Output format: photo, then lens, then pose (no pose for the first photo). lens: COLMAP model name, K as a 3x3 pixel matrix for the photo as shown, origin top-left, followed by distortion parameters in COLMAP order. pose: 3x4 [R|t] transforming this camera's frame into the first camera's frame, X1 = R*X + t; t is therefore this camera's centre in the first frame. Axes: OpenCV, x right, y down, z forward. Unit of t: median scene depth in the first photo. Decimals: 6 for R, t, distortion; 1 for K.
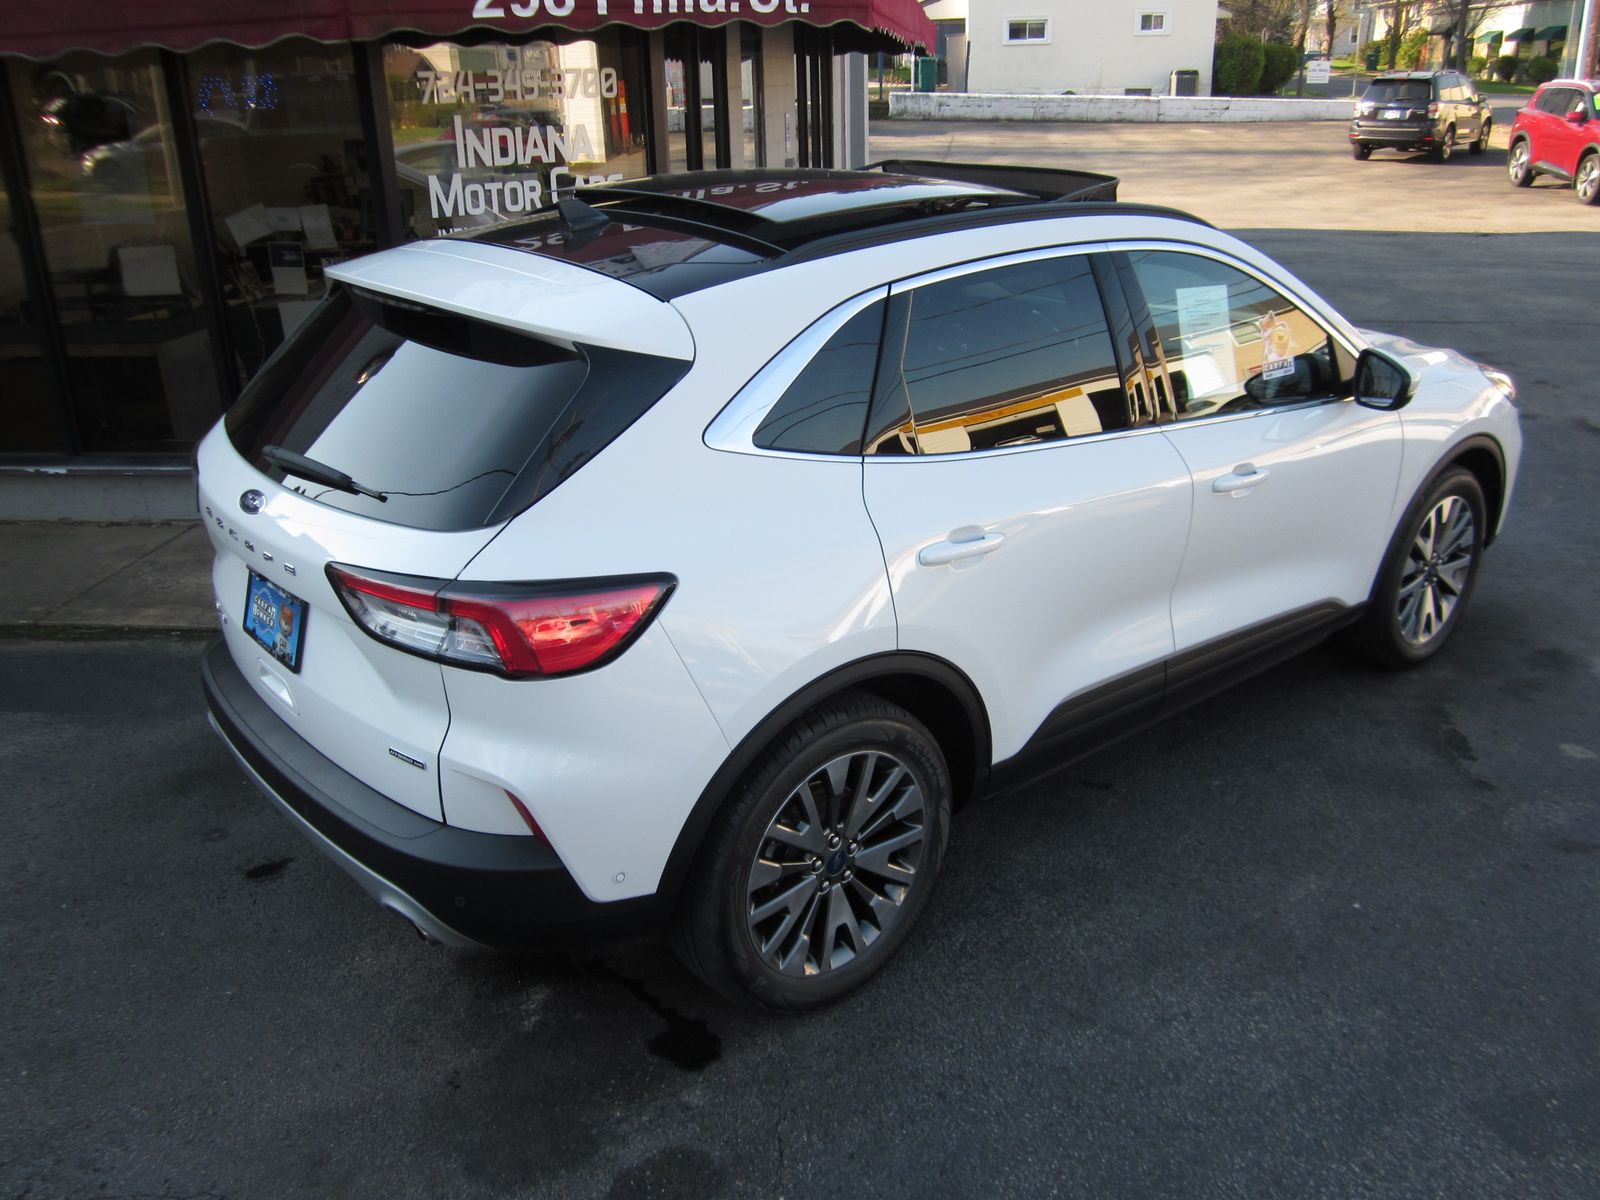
lens RADIAL K [[1349.2, 0, 809.1], [0, 1349.2, 610.3], [0, 0, 1]] dist [-0.034891, 0.004396]
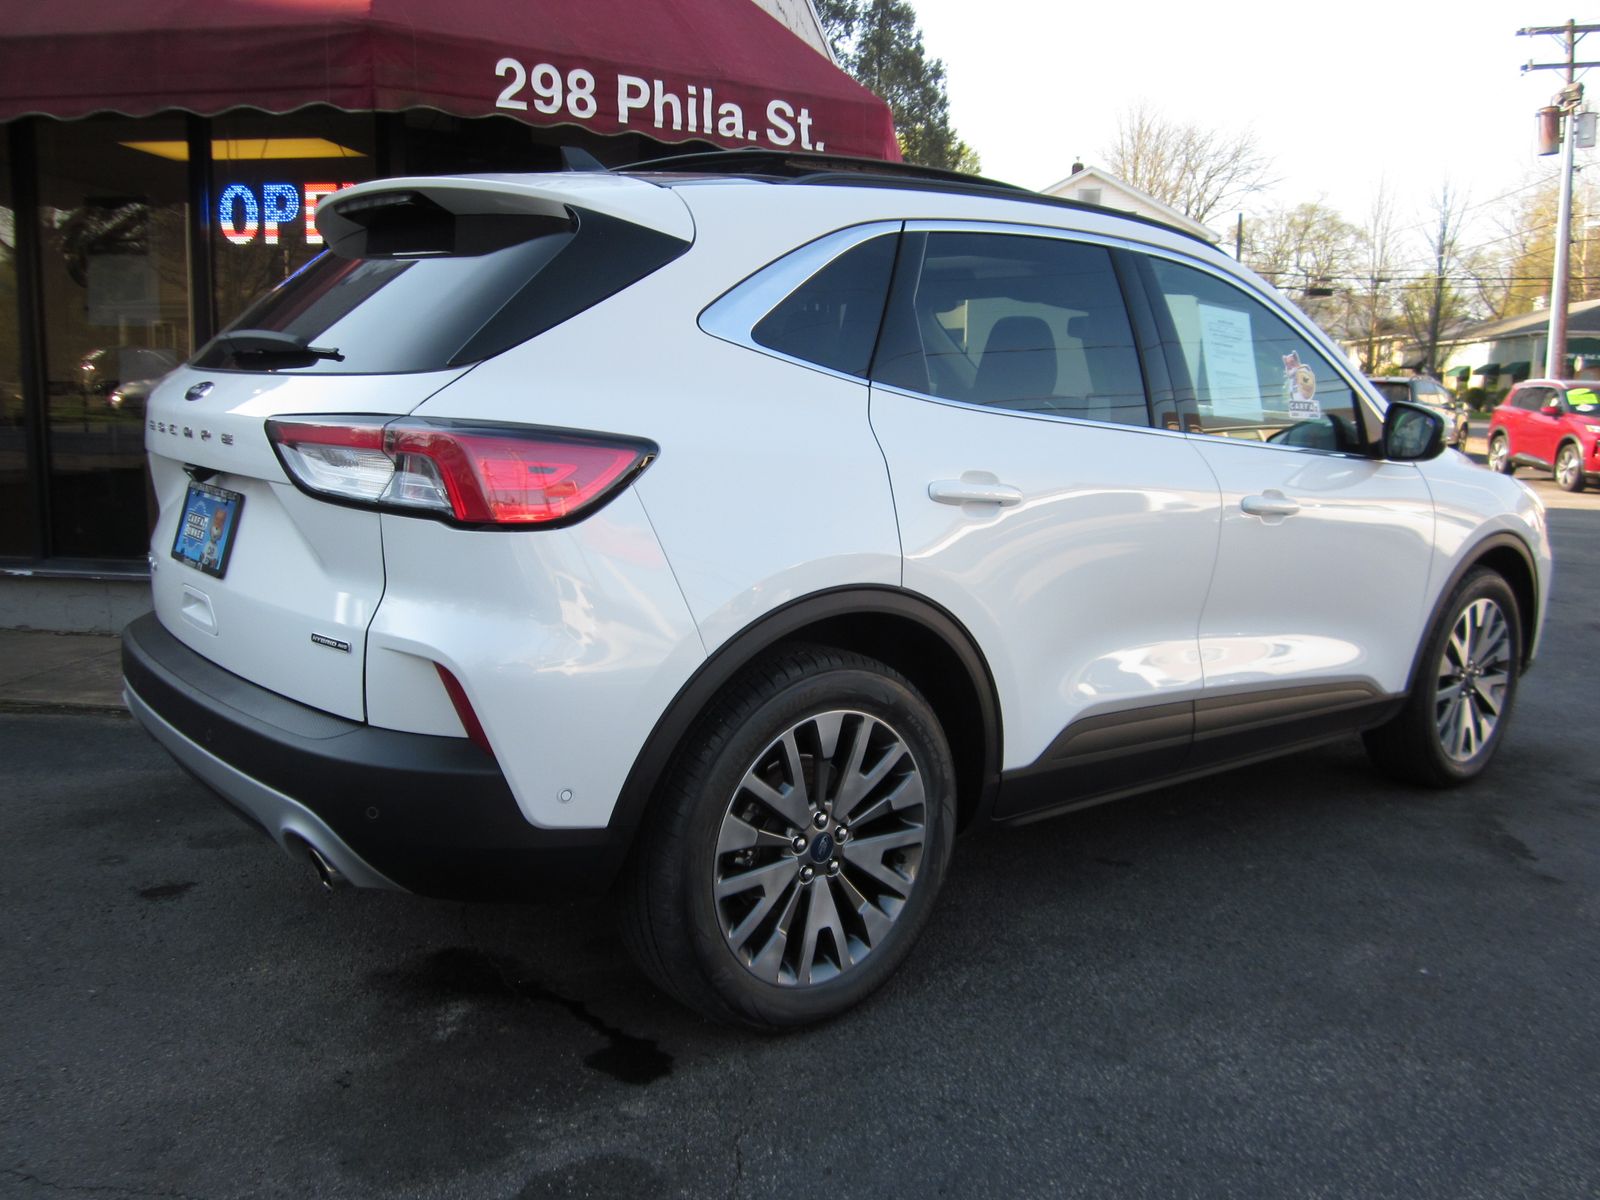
lens RADIAL K [[1349.2, 0, 805.7], [0, 1349.2, 605.6], [0, 0, 1]] dist [-0.034891, 0.004396]
pose [[0.998989, 0.044962, -0.000029, 0.002911], [-0.043846, 0.974047, -0.222060, 0.216228], [-0.009956, 0.221837, 0.975033, 0.125977]]
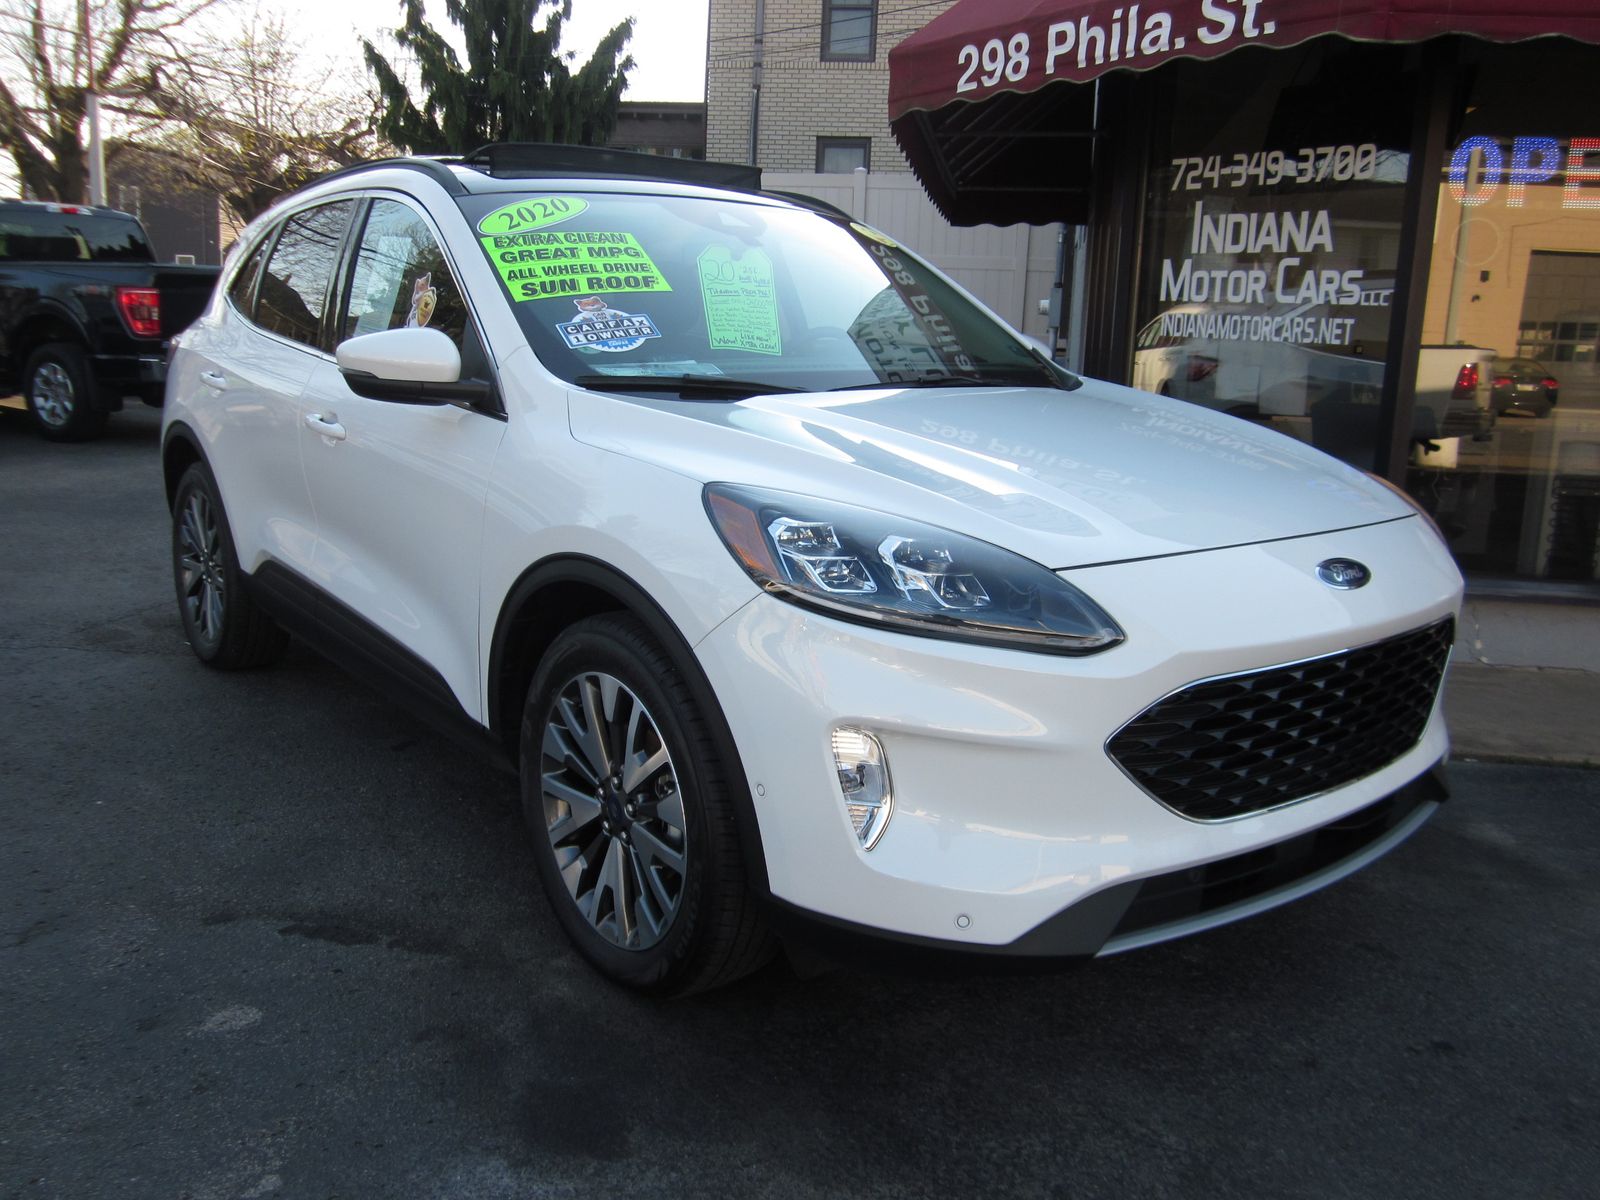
lens RADIAL K [[1349.2, 0, 797.5], [0, 1349.2, 609.1], [0, 0, 1]] dist [-0.034891, 0.004396]
pose [[-0.042855, 0.224884, -0.973443, 1.447869], [-0.404816, 0.886863, 0.222705, -0.377013], [0.913393, 0.403609, 0.053030, 1.483220]]
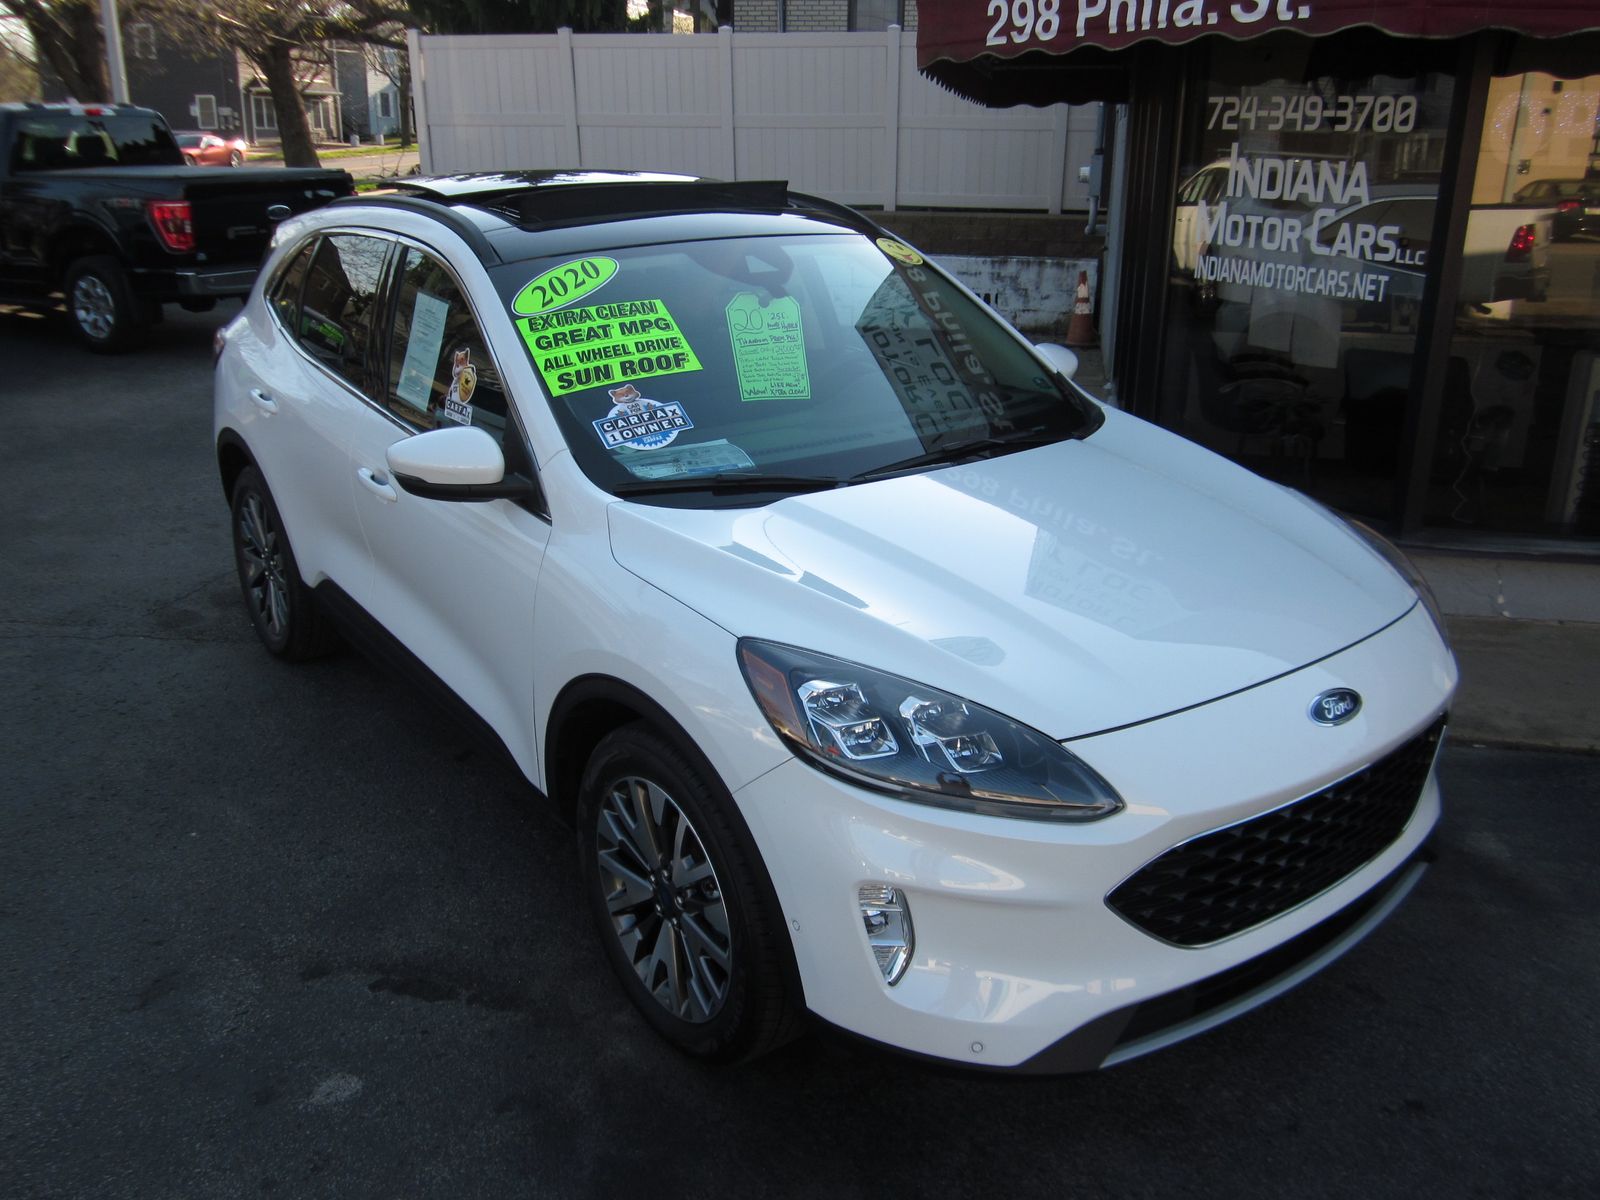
lens RADIAL K [[1349.2, 0, 797.6], [0, 1349.2, 613.0], [0, 0, 1]] dist [-0.034891, 0.004396]
pose [[-0.067755, 0.353582, -0.932946, 1.452312], [-0.378026, 0.856275, 0.351978, -0.555716], [0.923312, 0.376527, 0.075646, 1.416288]]
